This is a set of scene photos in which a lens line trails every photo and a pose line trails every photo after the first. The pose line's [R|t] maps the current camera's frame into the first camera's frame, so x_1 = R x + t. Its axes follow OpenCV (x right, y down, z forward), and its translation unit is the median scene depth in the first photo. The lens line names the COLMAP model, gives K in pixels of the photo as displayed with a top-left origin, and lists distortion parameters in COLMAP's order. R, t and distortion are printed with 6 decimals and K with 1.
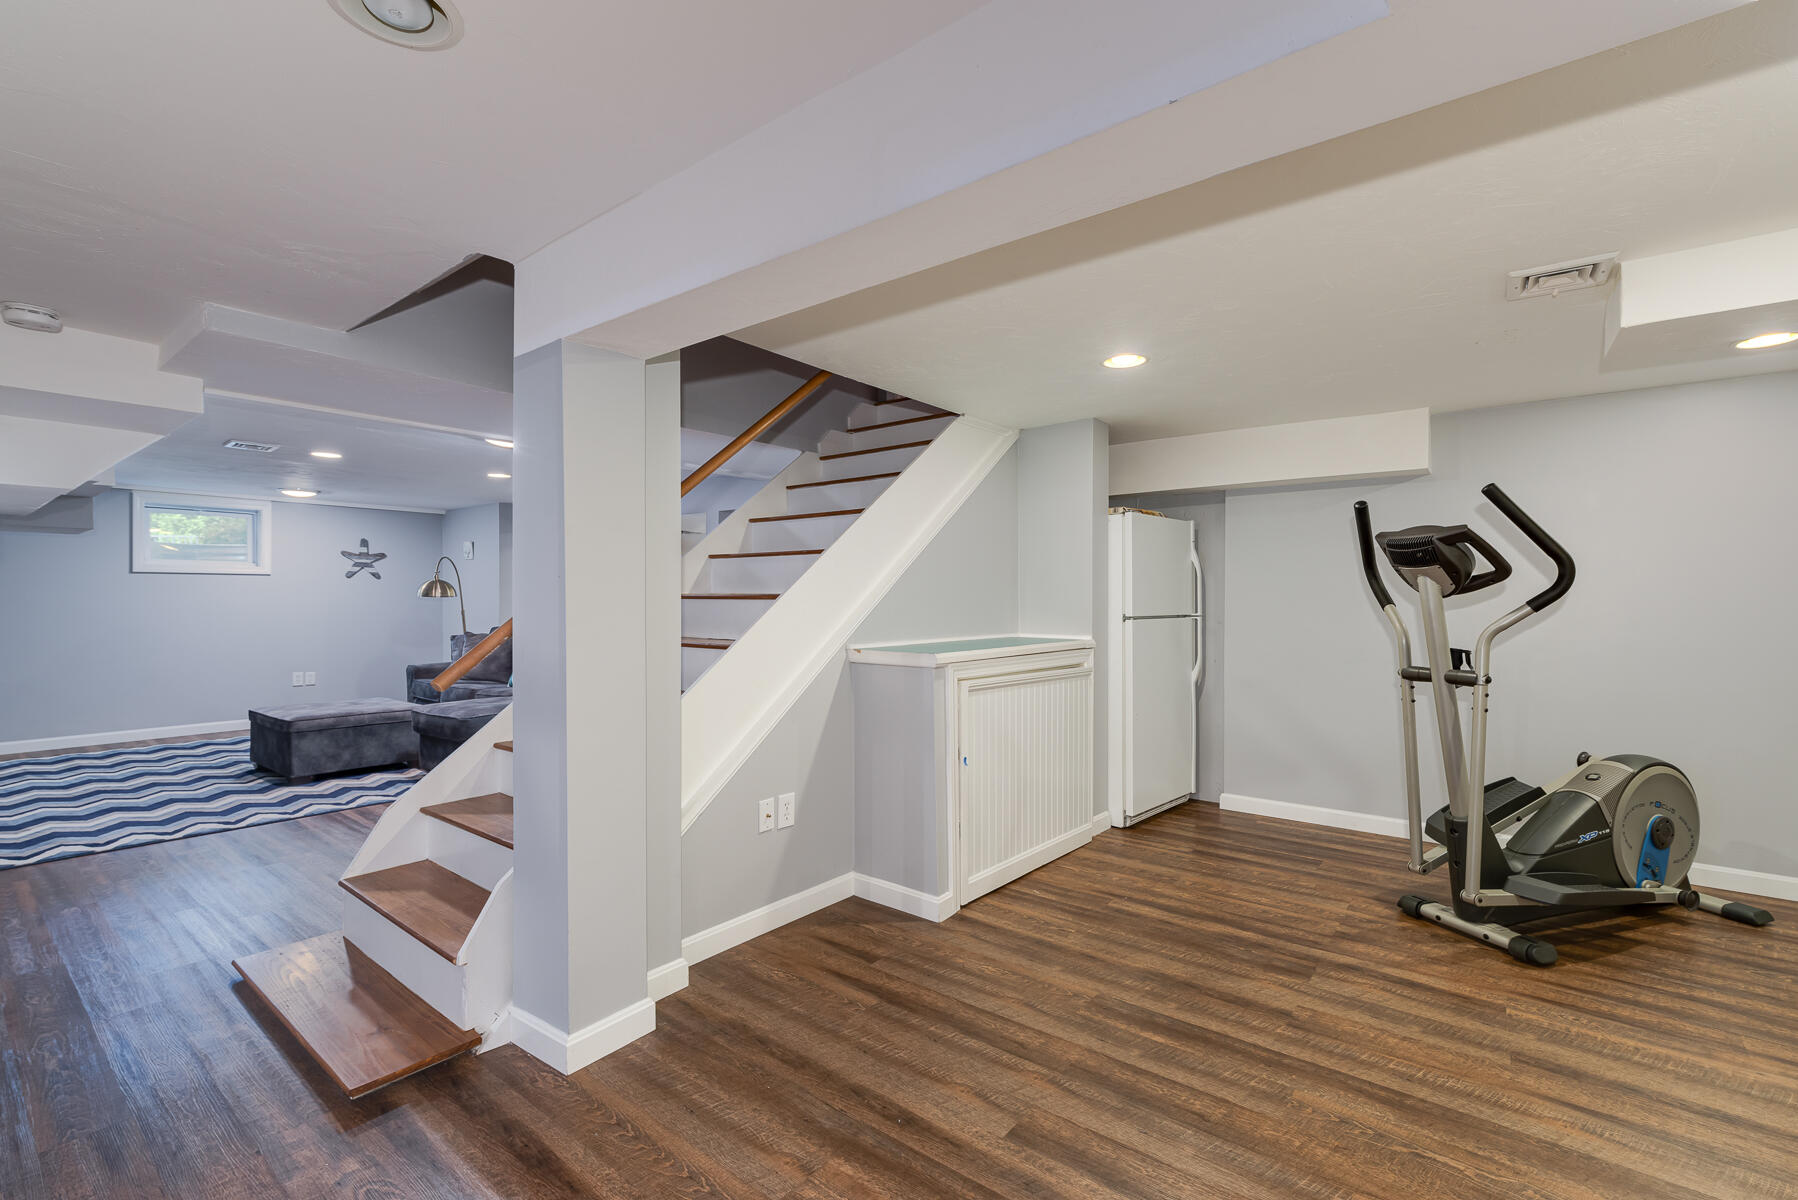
lens RADIAL K [[773.4, 0, 899.0], [0, 773.4, 600.0], [0, 0, 1]] dist [0.001620, 0.000108]
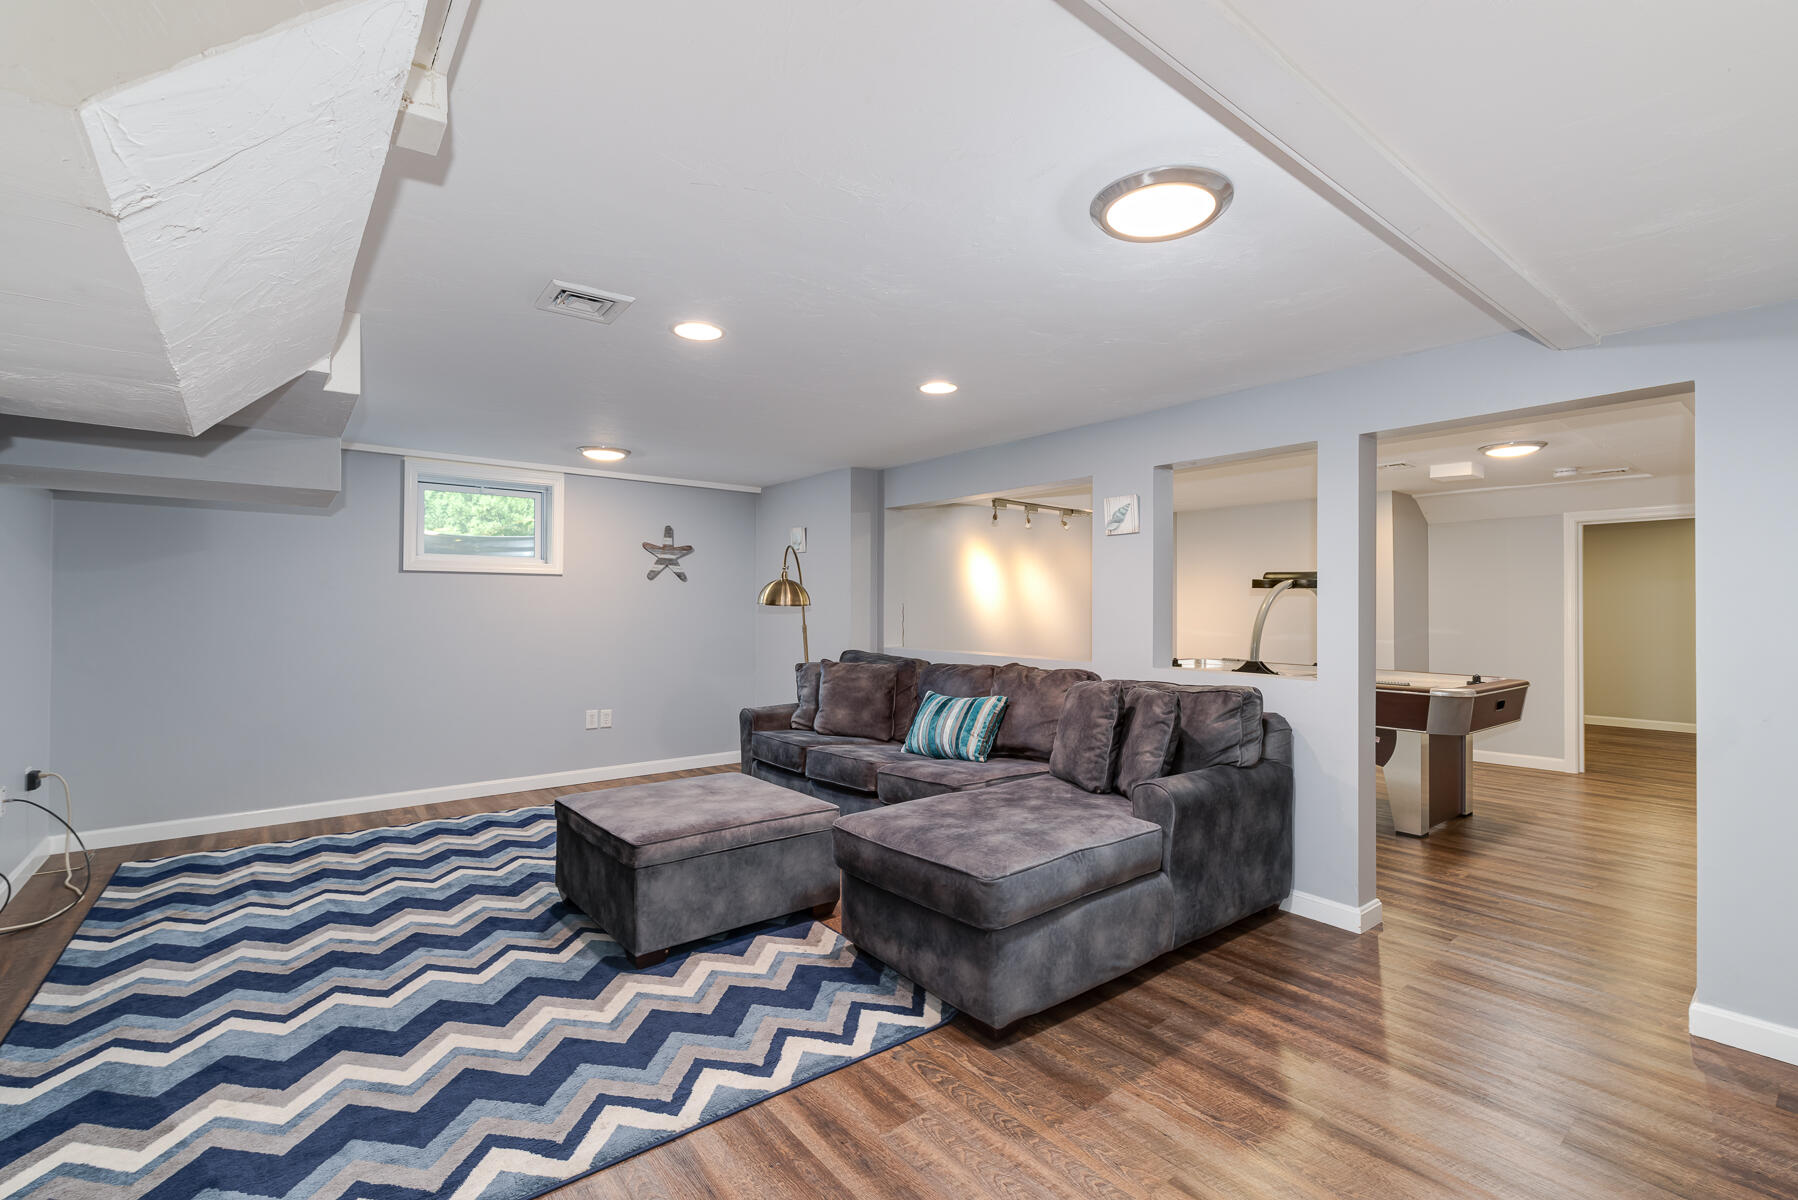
lens RADIAL K [[802.5, 0, 899.0], [0, 802.5, 600.0], [0, 0, 1]] dist [-0.002260, -0.000086]
pose [[0.970666, -0.000616, -0.240432, -0.341391], [-0.002622, 0.999910, -0.013148, -0.000201], [0.240418, 0.013393, 0.970577, 0.365517]]
